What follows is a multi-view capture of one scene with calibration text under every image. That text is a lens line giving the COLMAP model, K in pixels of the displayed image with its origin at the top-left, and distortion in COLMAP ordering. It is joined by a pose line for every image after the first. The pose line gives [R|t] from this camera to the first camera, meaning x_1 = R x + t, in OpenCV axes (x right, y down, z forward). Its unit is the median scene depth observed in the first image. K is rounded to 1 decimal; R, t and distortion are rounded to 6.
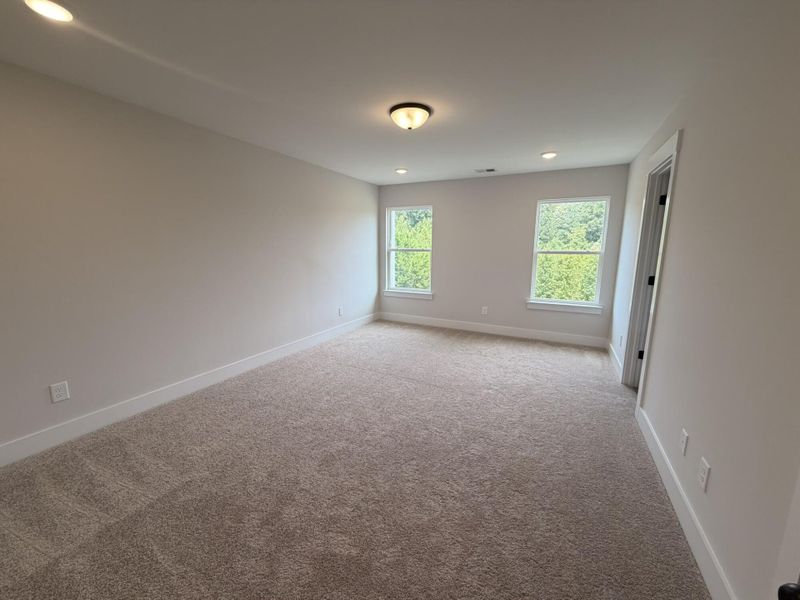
lens RADIAL K [[319.1, 0, 397.8], [0, 319.1, 298.3], [0, 0, 1]] dist [-0.001575, -0.000333]
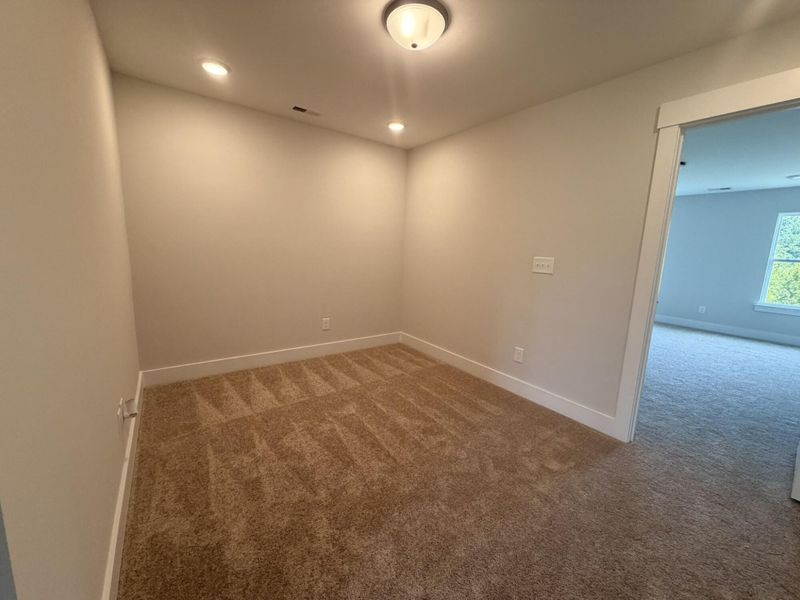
lens RADIAL K [[319.1, 0, 397.8], [0, 319.1, 298.3], [0, 0, 1]] dist [-0.001575, -0.000333]
pose [[0.891375, 0.094314, -0.443345, -0.217164], [-0.103983, 0.994576, 0.002514, 0.124060], [0.441178, 0.043860, 0.896347, -0.553137]]
